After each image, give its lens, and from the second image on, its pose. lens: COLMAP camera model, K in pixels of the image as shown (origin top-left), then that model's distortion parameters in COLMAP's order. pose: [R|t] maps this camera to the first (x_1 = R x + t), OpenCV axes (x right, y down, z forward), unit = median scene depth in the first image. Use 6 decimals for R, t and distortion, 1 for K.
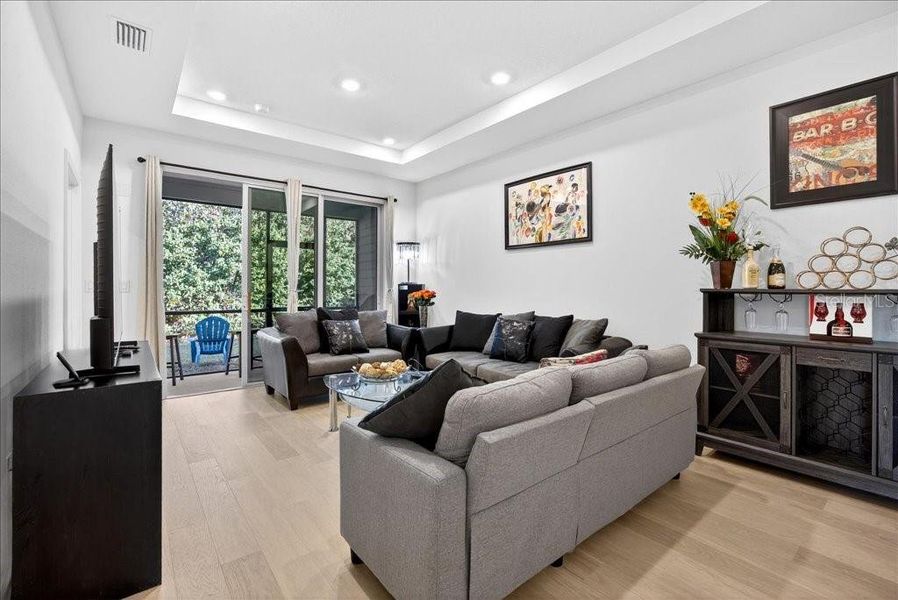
lens RADIAL K [[391.6, 0, 445.4], [0, 391.6, 292.0], [0, 0, 1]] dist [-0.002736, 0.002464]
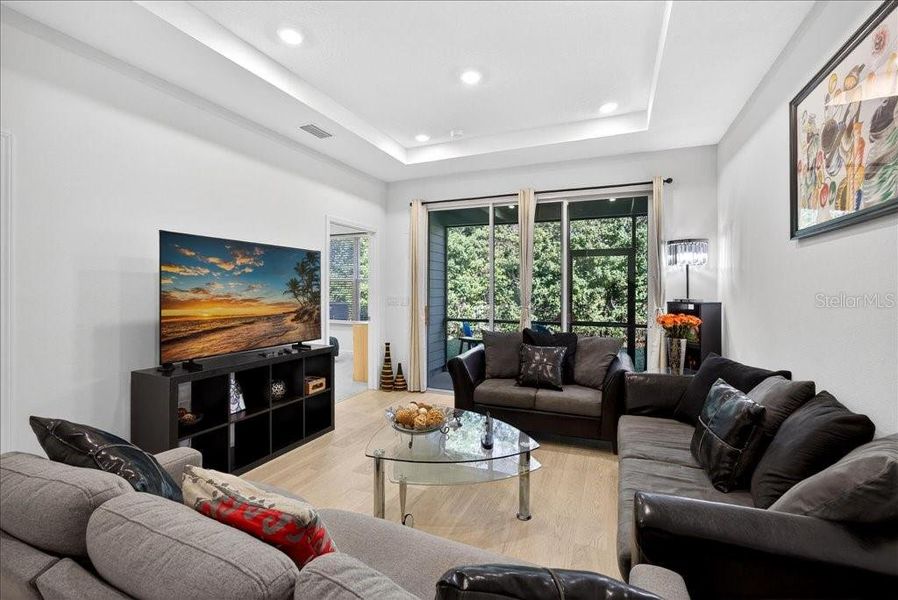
lens RADIAL K [[391.6, 0, 452.3], [0, 391.6, 291.0], [0, 0, 1]] dist [-0.002736, 0.002464]
pose [[0.489573, 0.002355, -0.871959, 0.363042], [-0.010650, 0.999938, -0.003279, -0.040645], [0.871897, 0.010892, 0.489567, 0.413231]]
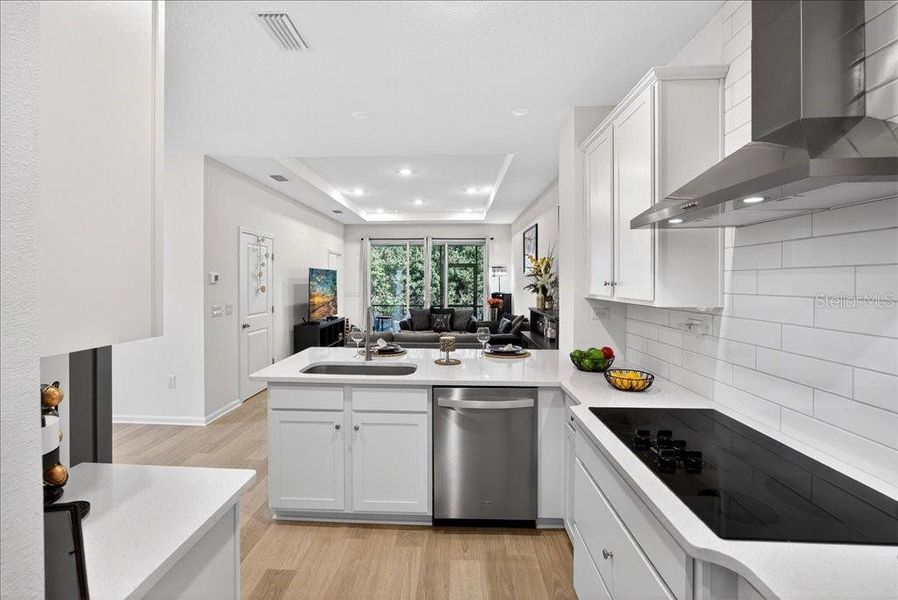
lens RADIAL K [[391.6, 0, 436.6], [0, 391.6, 285.0], [0, 0, 1]] dist [-0.002736, 0.002464]
pose [[0.757772, 0.007998, -0.652470, 0.894874], [-0.007497, 0.999966, 0.003551, -0.069670], [0.652476, 0.002201, 0.757806, -0.386296]]
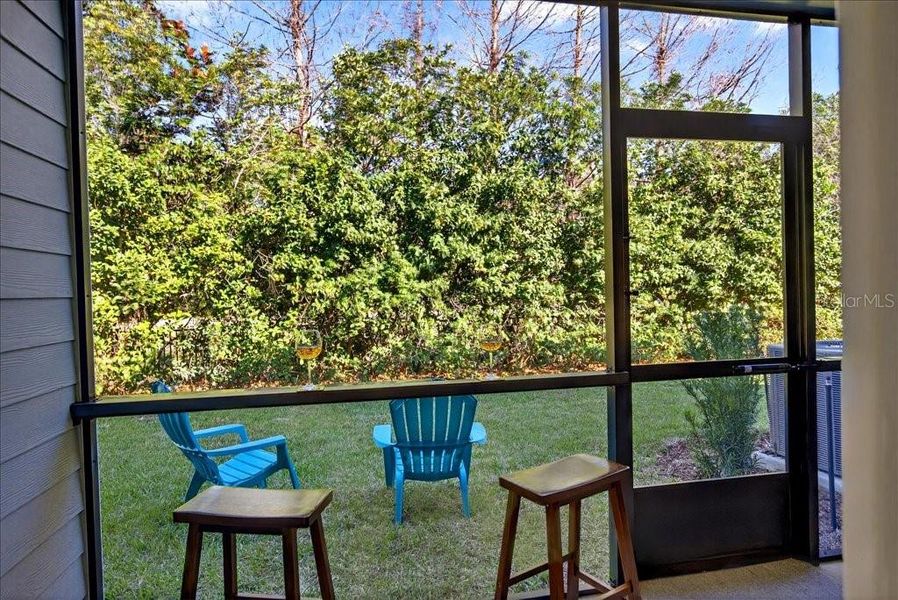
lens RADIAL K [[556.4, 0, 448.0], [0, 556.4, 299.0], [0, 0, 1]] dist [-0.009289, -0.001281]
pose [[0.883667, -0.009226, -0.468025, -0.561268], [0.013479, 0.999893, 0.005739, -0.015933], [0.467922, -0.011380, 0.883696, 0.911618]]
